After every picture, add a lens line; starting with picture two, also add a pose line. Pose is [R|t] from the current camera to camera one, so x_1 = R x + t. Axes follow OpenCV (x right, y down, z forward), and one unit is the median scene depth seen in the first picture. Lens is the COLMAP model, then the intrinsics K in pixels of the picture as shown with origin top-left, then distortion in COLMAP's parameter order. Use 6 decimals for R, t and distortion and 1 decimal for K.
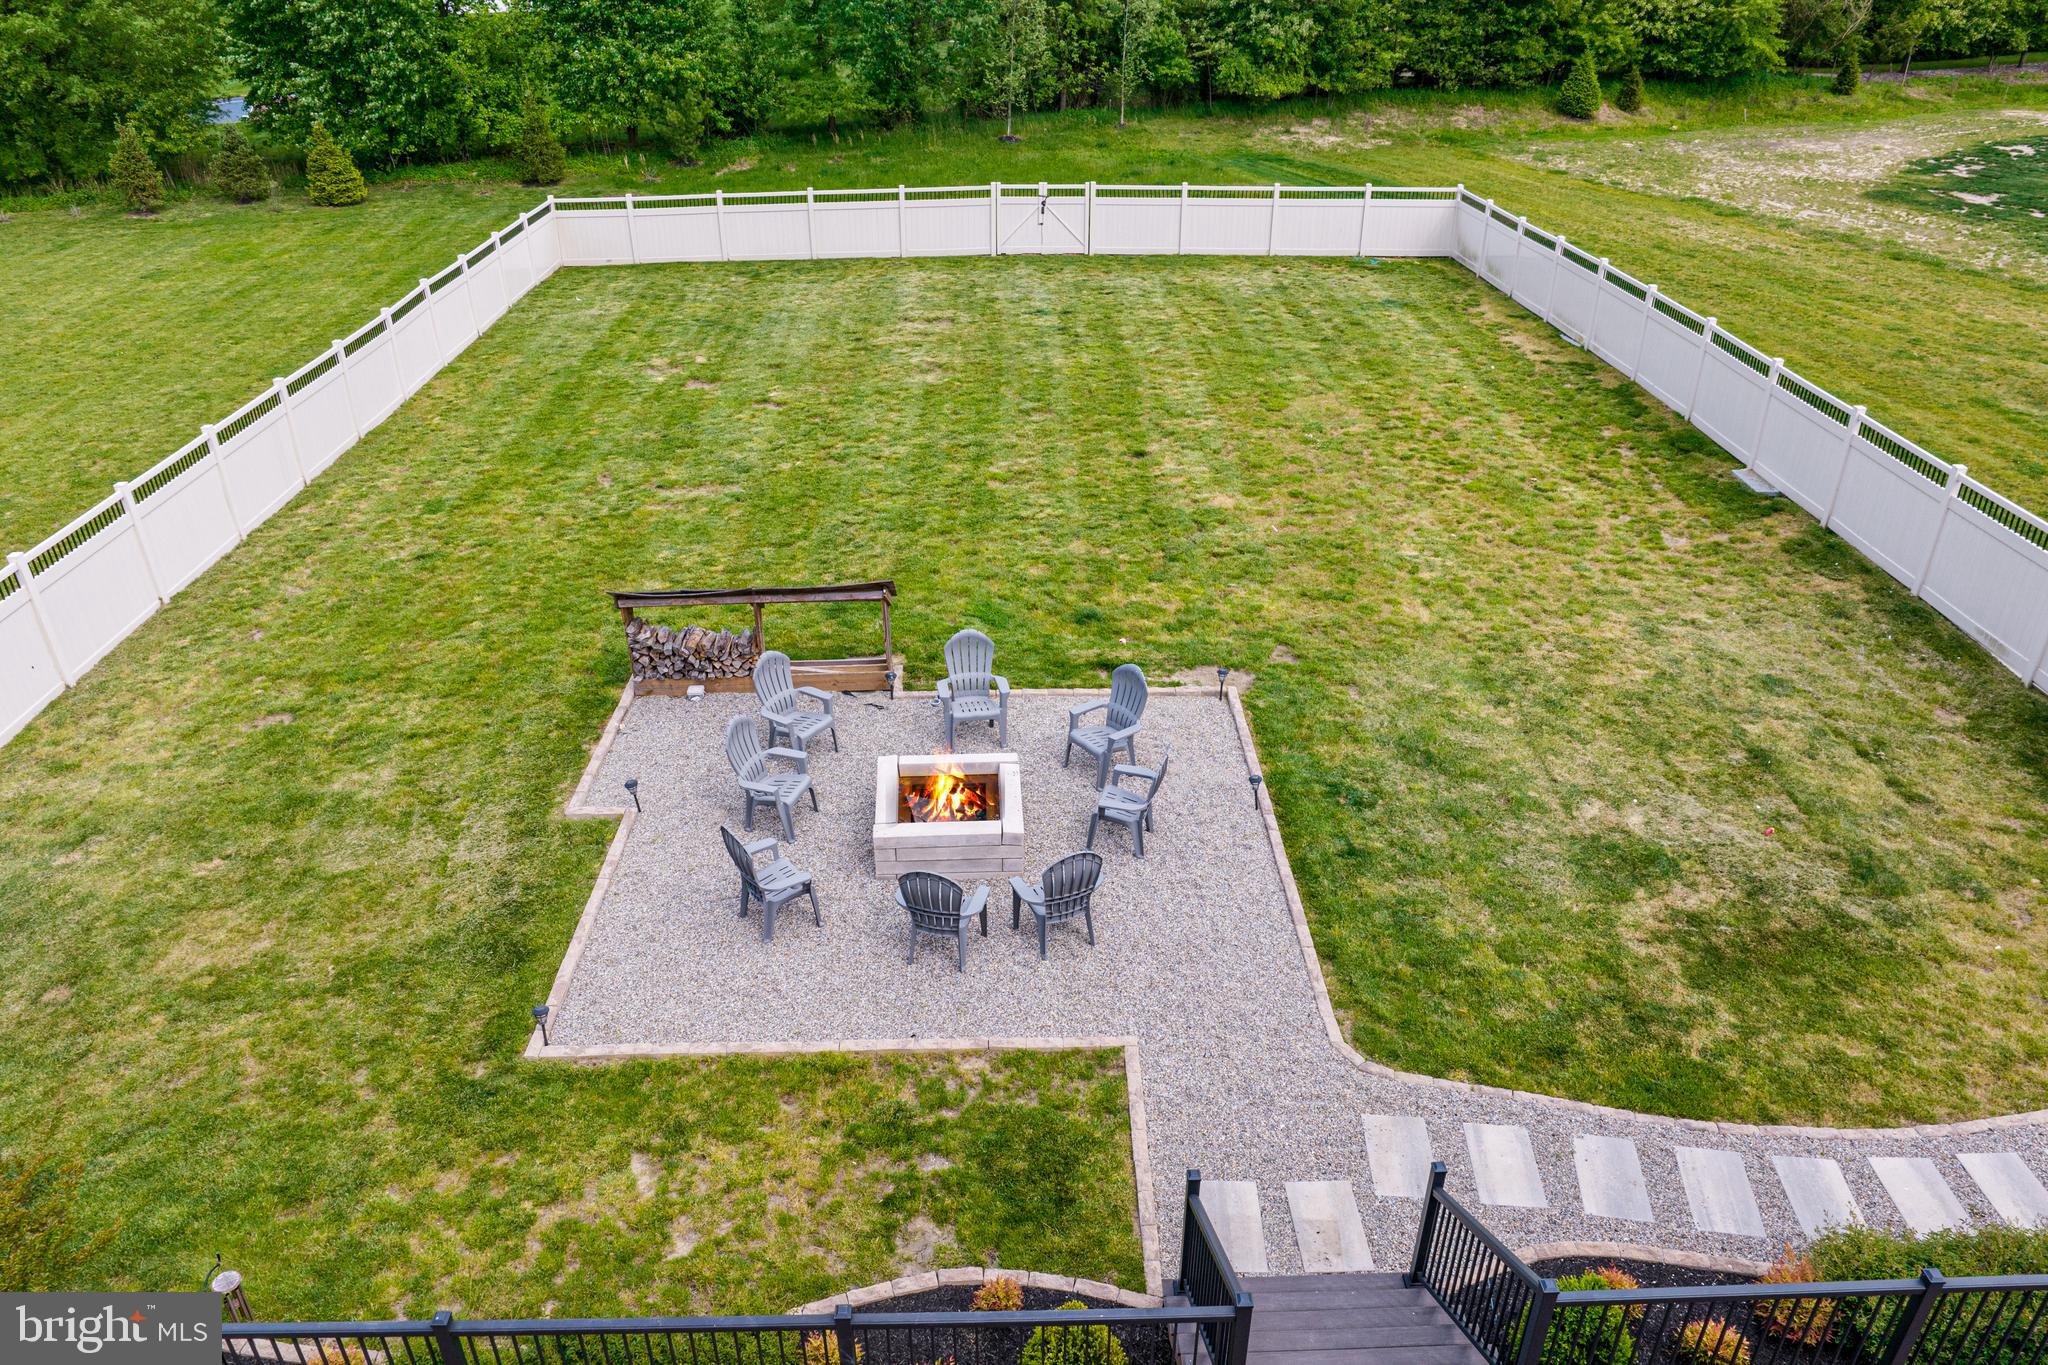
lens RADIAL K [[1452.1, 0, 1024.0], [0, 1452.1, 682.5], [0, 0, 1]] dist [-0.037678, 0.003809]
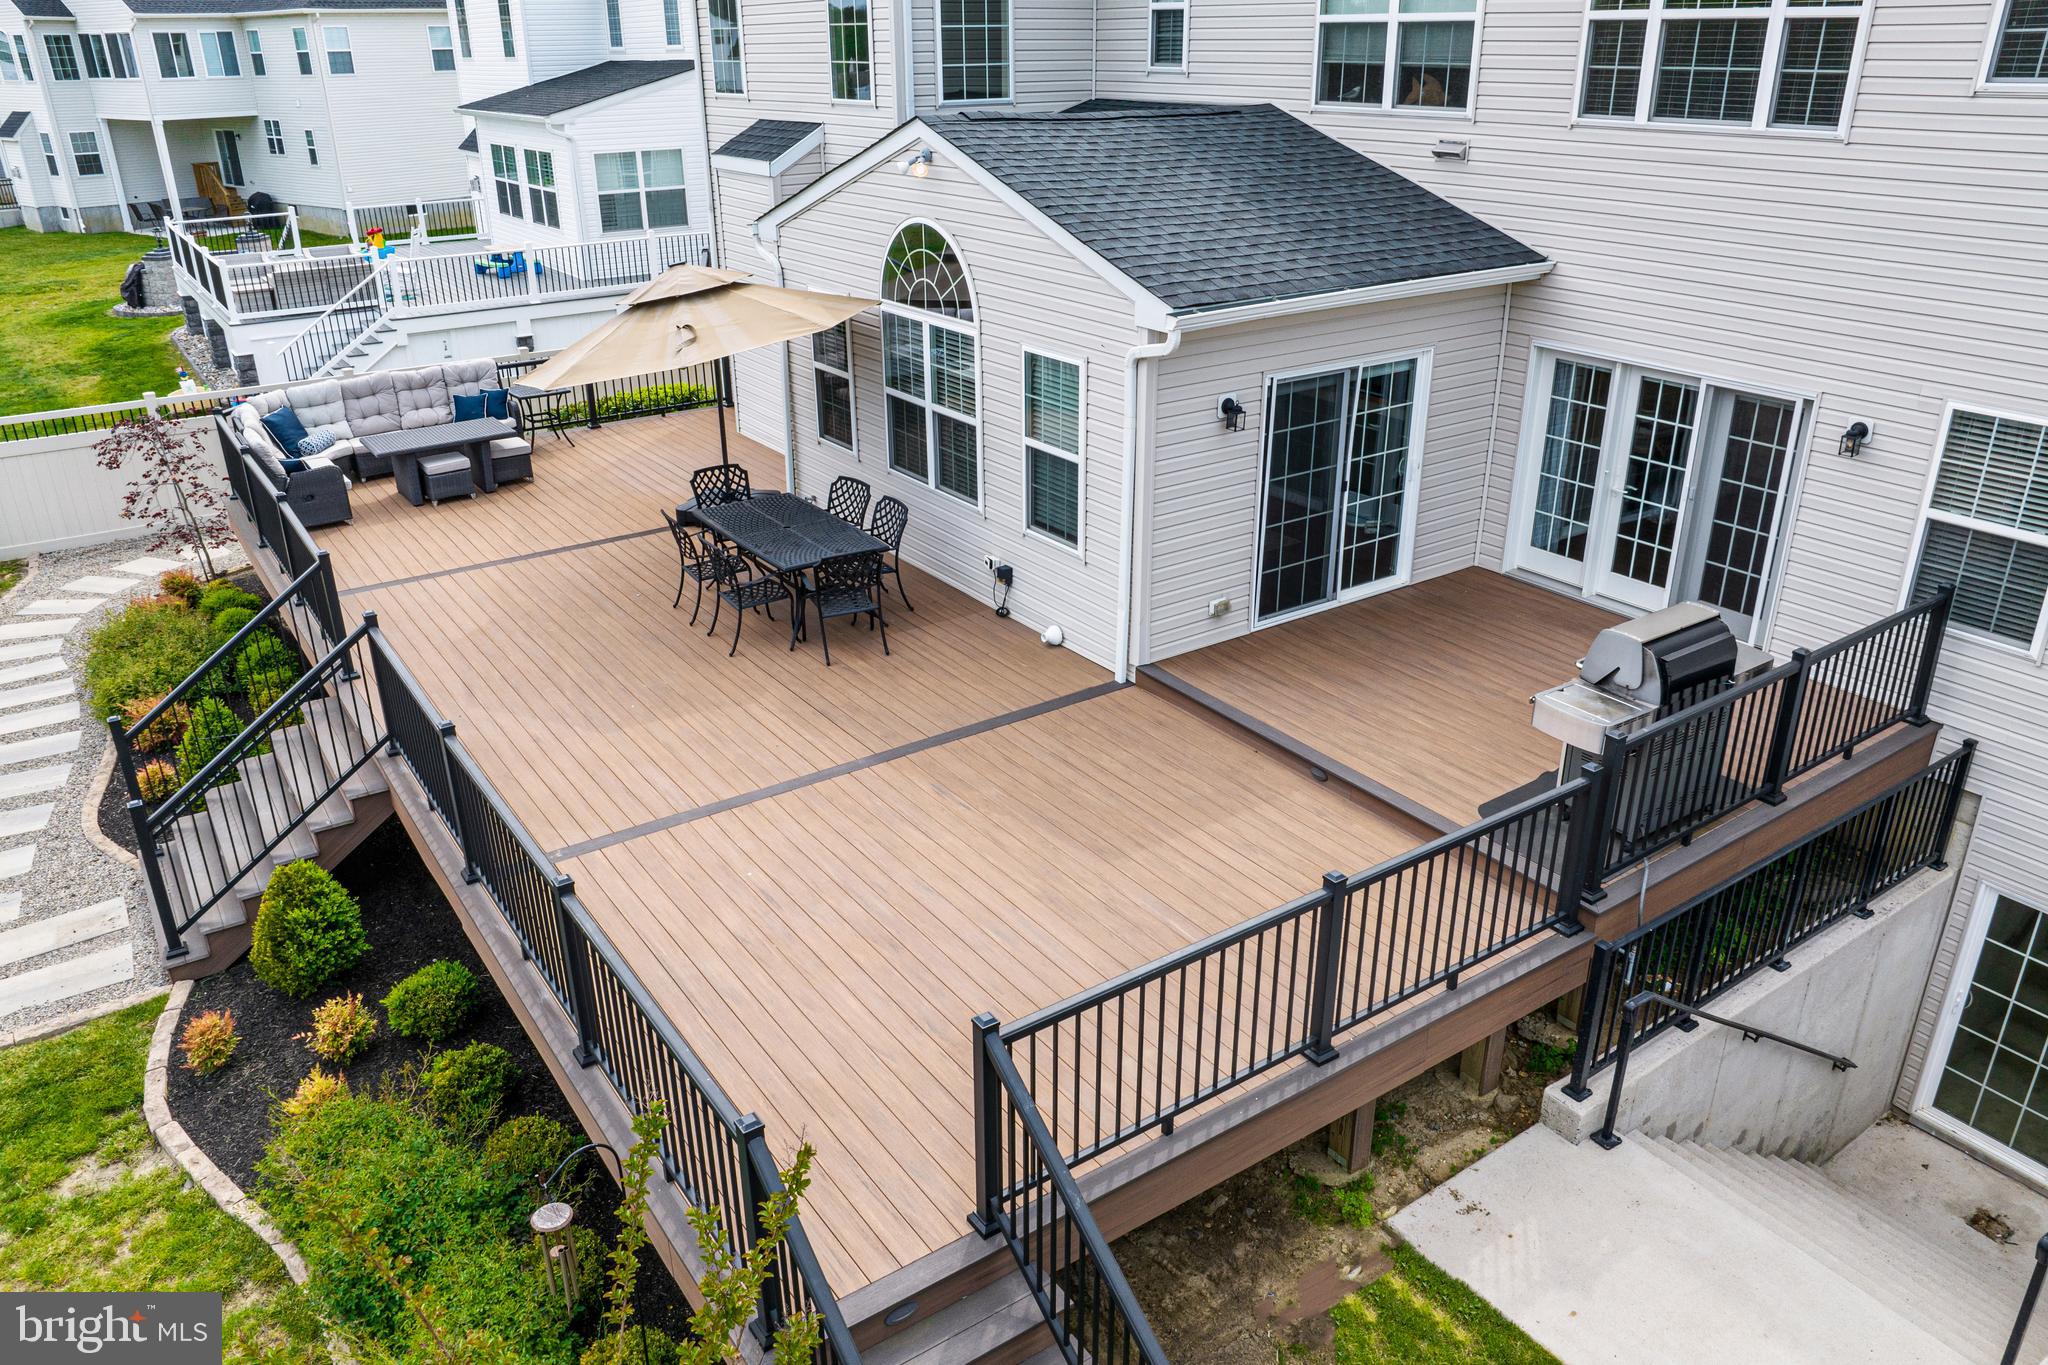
lens RADIAL K [[1452.1, 0, 1024.0], [0, 1452.1, 682.5], [0, 0, 1]] dist [-0.037678, 0.003809]
pose [[-0.548679, -0.332740, 0.766965, -0.495172], [0.421627, 0.682049, 0.597528, -0.028438], [-0.721929, 0.651224, -0.233933, 0.371911]]
